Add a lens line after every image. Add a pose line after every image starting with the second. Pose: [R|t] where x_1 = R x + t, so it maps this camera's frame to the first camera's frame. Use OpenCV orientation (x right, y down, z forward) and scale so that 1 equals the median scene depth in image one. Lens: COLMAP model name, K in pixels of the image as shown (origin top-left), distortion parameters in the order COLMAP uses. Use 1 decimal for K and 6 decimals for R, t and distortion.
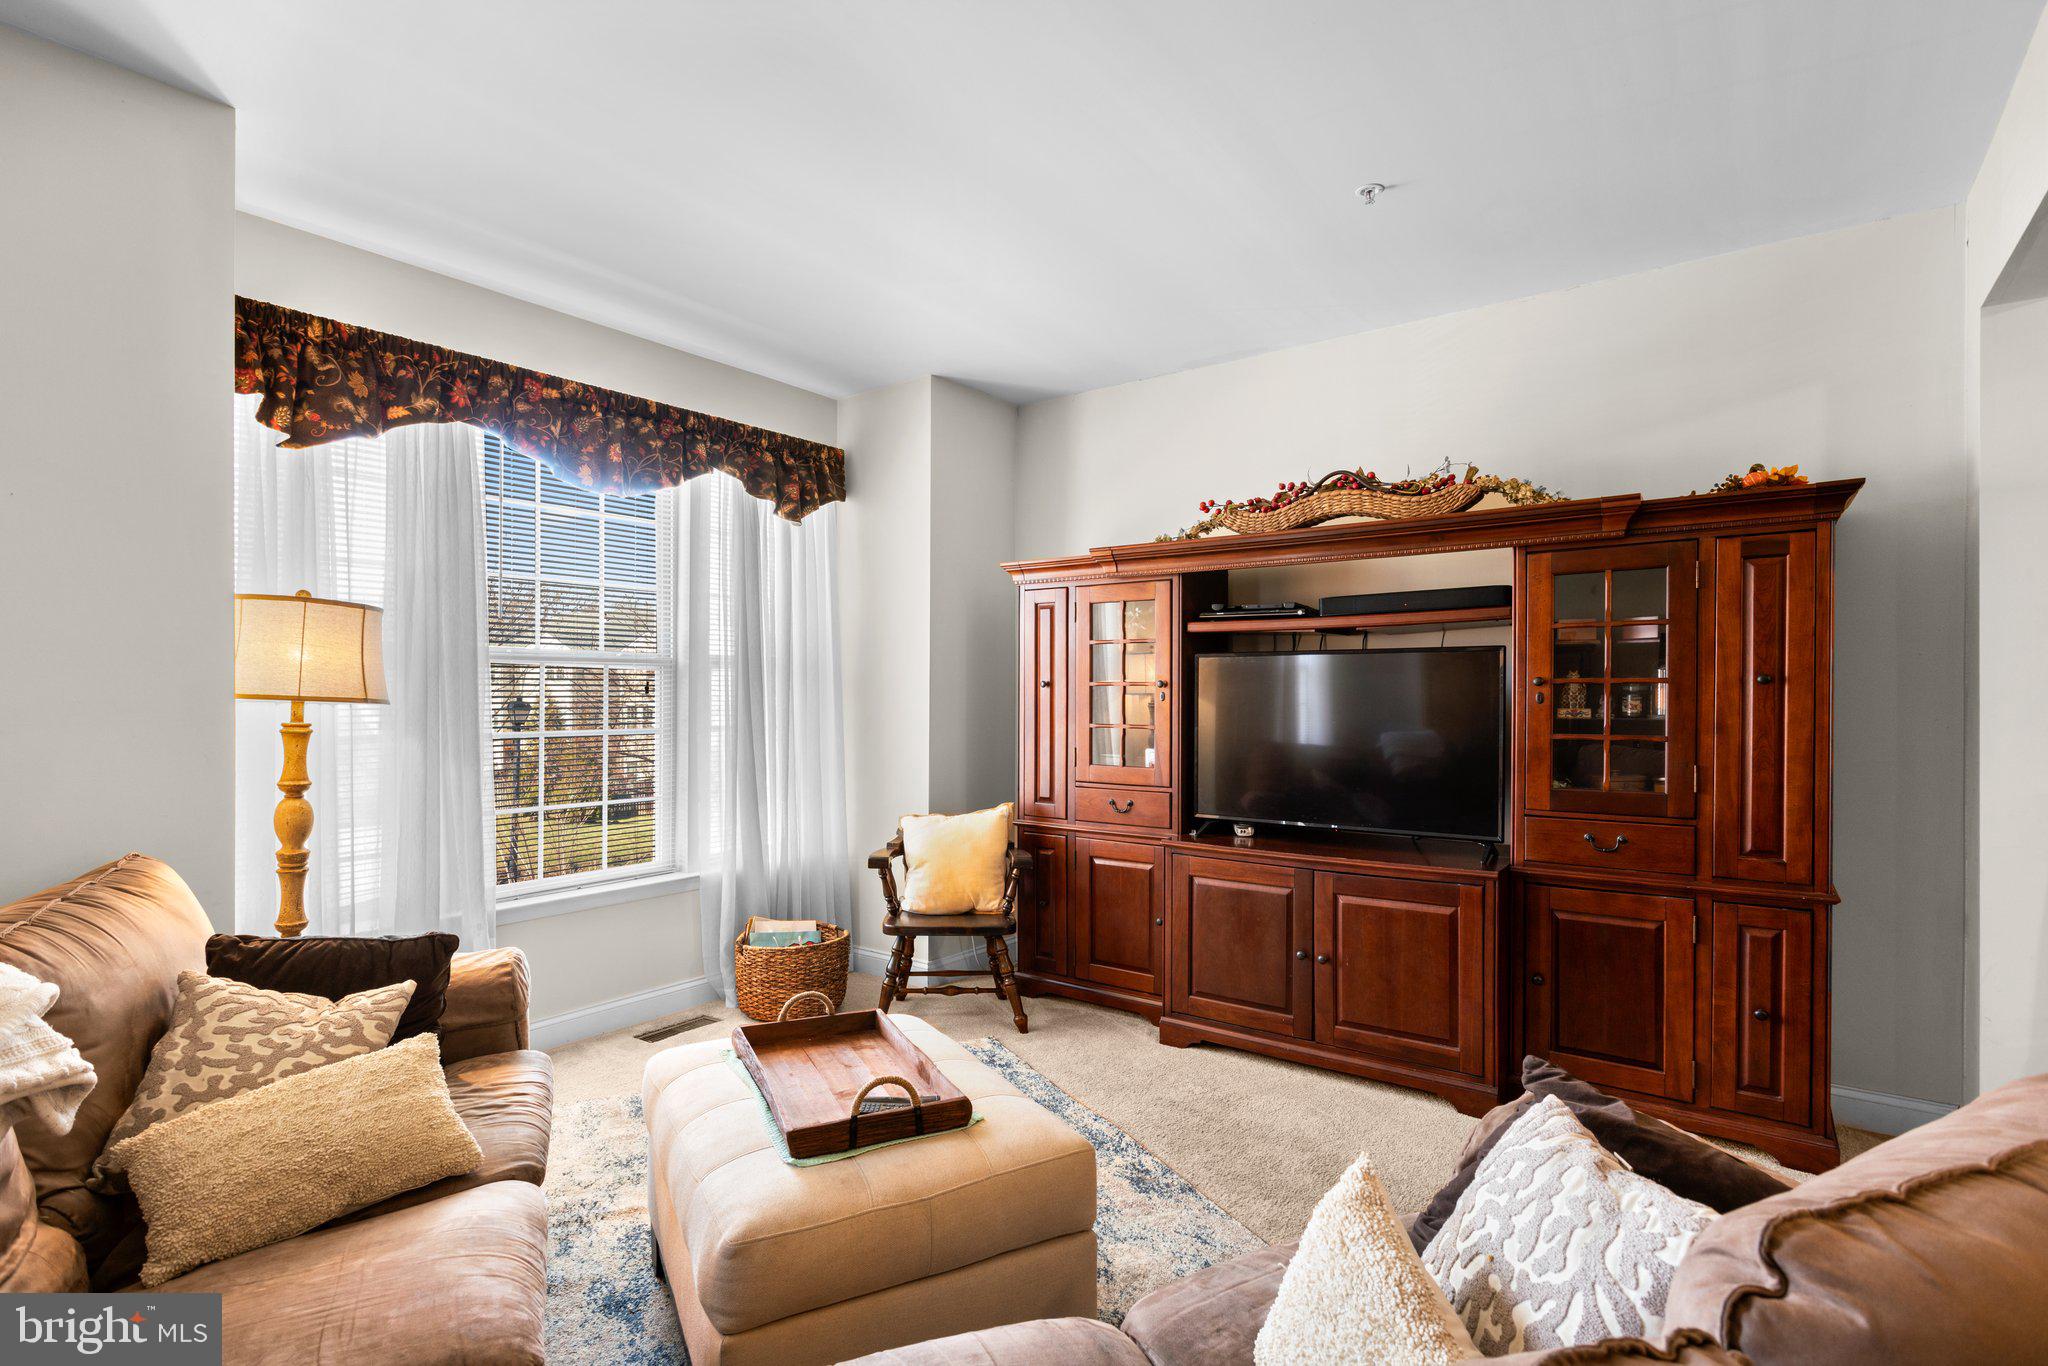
lens RADIAL K [[990.3, 0, 1000.4], [0, 990.3, 689.9], [0, 0, 1]] dist [-0.000552, 0.000539]
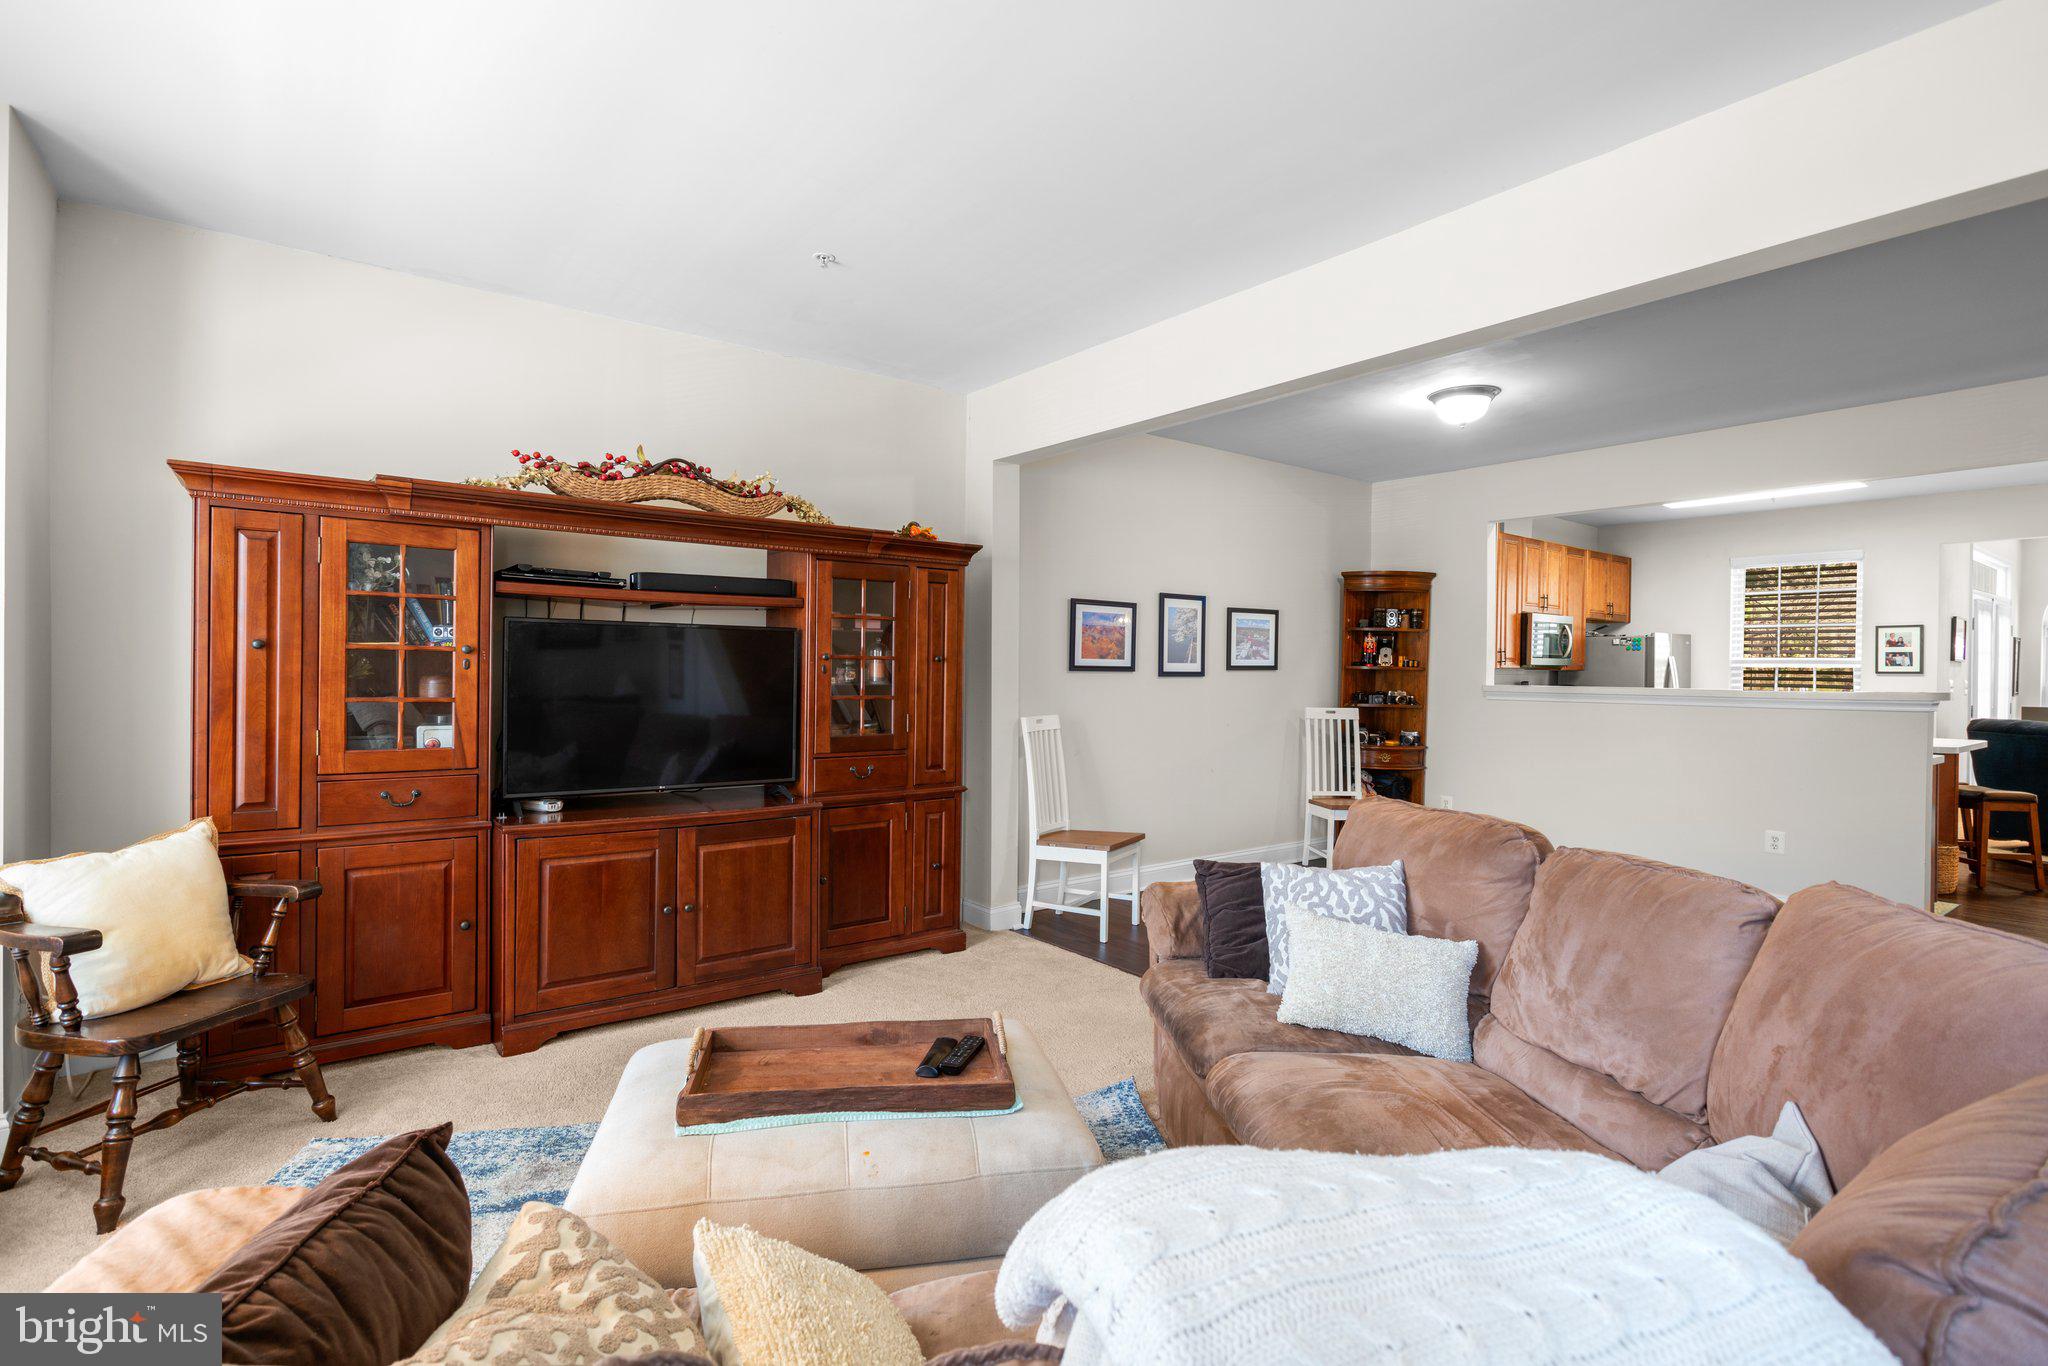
lens RADIAL K [[981.8, 0, 1016.0], [0, 981.8, 669.2], [0, 0, 1]] dist [-0.001843, -0.000552]
pose [[0.277521, 0.004119, 0.960711, -0.586201], [-0.017352, 0.999849, 0.000726, 0.002157], [-0.960563, -0.016872, 0.277551, 0.344161]]
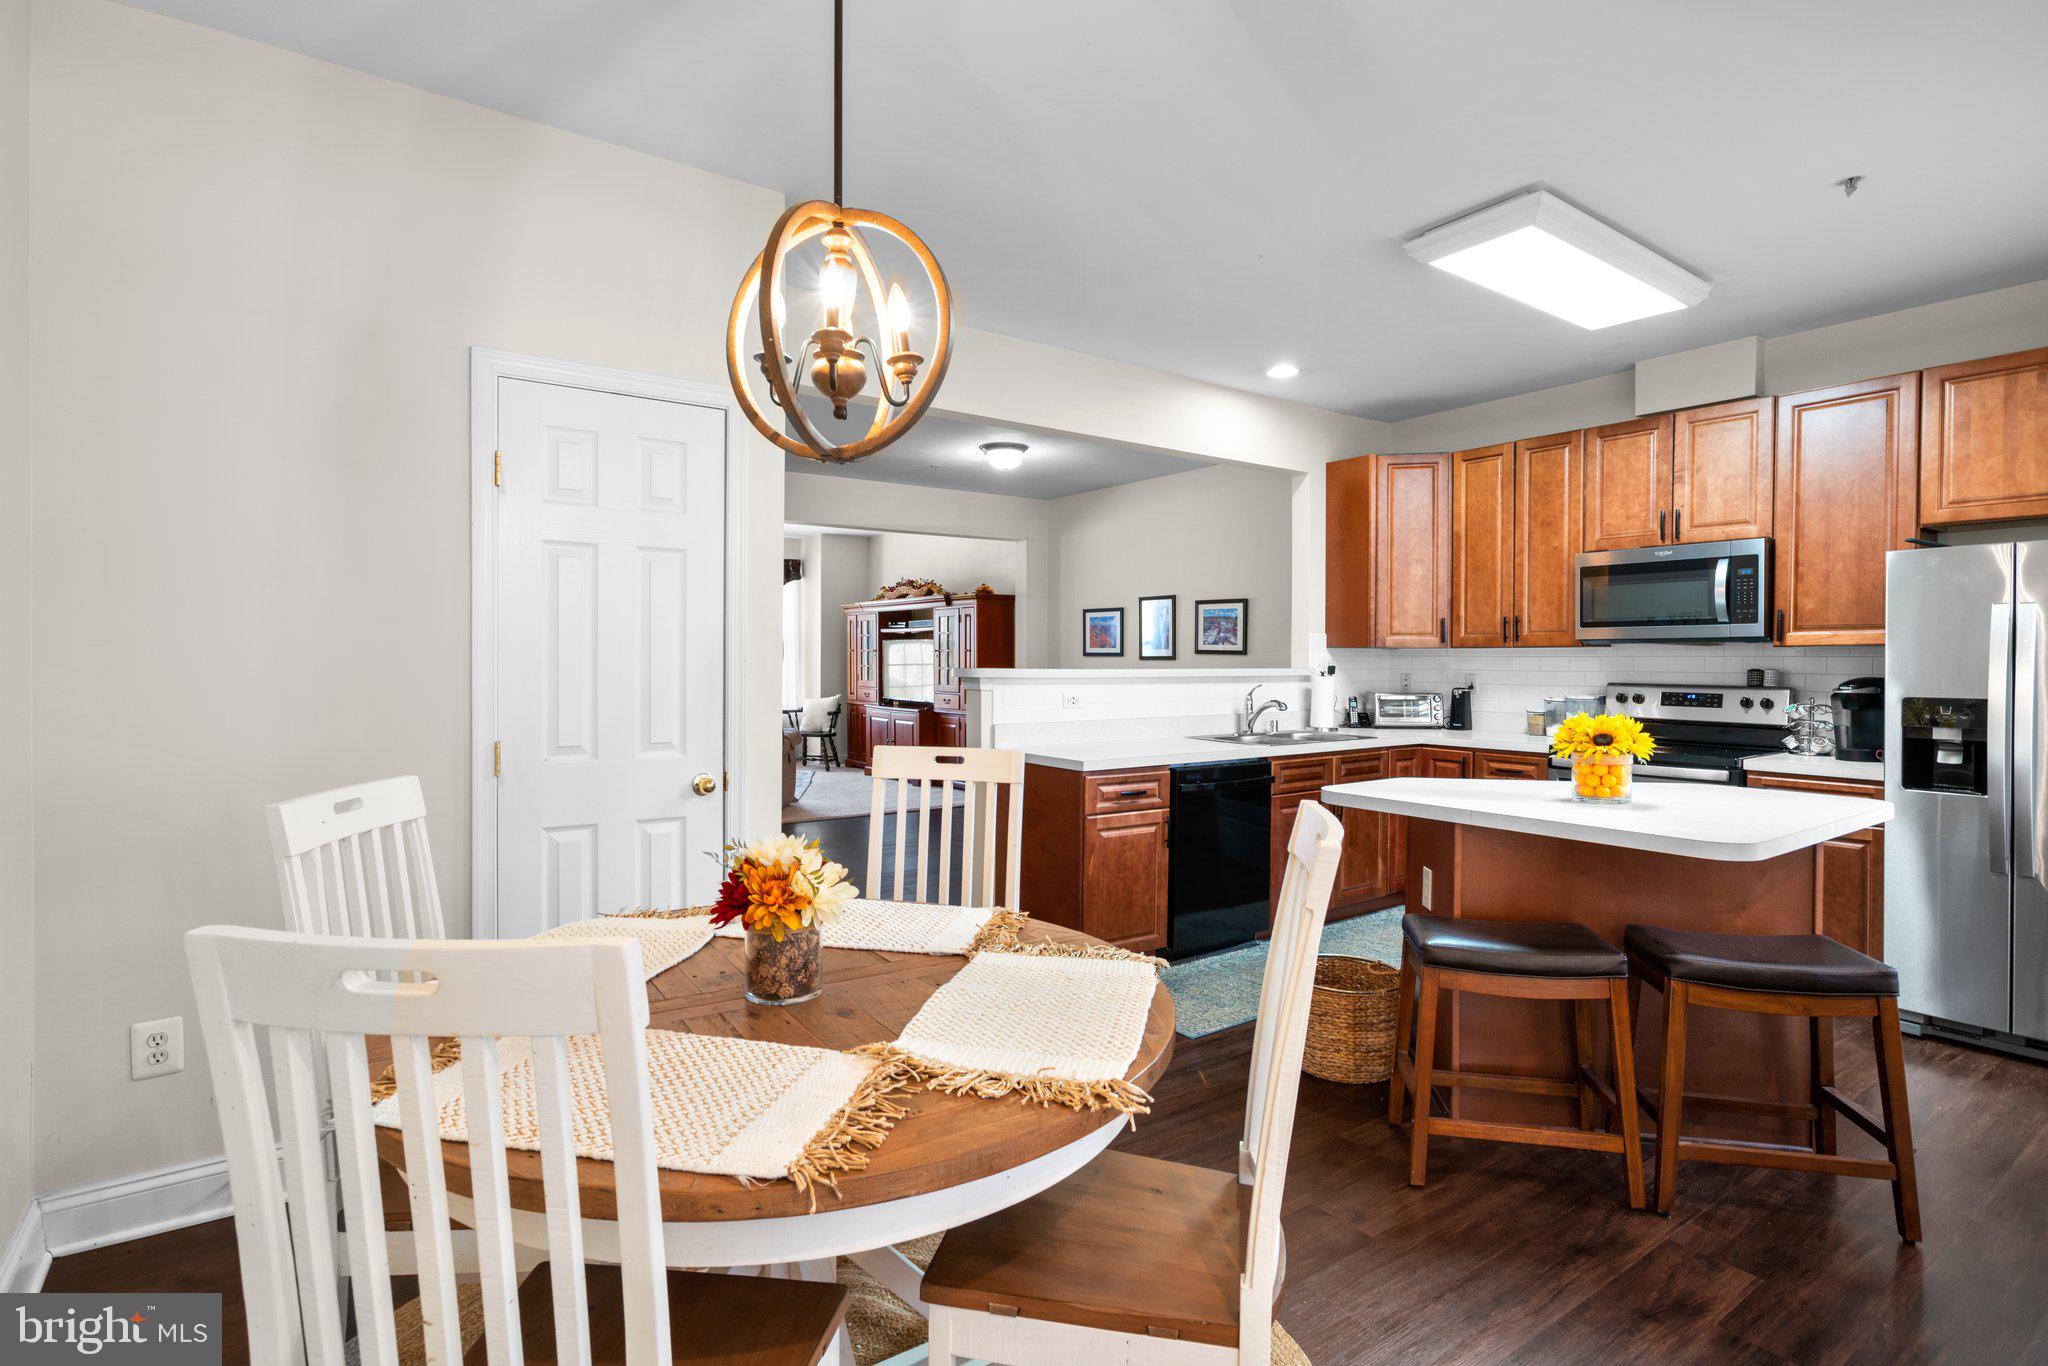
lens RADIAL K [[996.7, 0, 1026.9], [0, 996.7, 669.6], [0, 0, 1]] dist [0.018853, -0.000057]
pose [[0.954706, 0.007956, -0.297445, 1.562822], [-0.002687, 0.999832, 0.018118, -0.006308], [0.297539, -0.016499, 0.954567, -1.731265]]
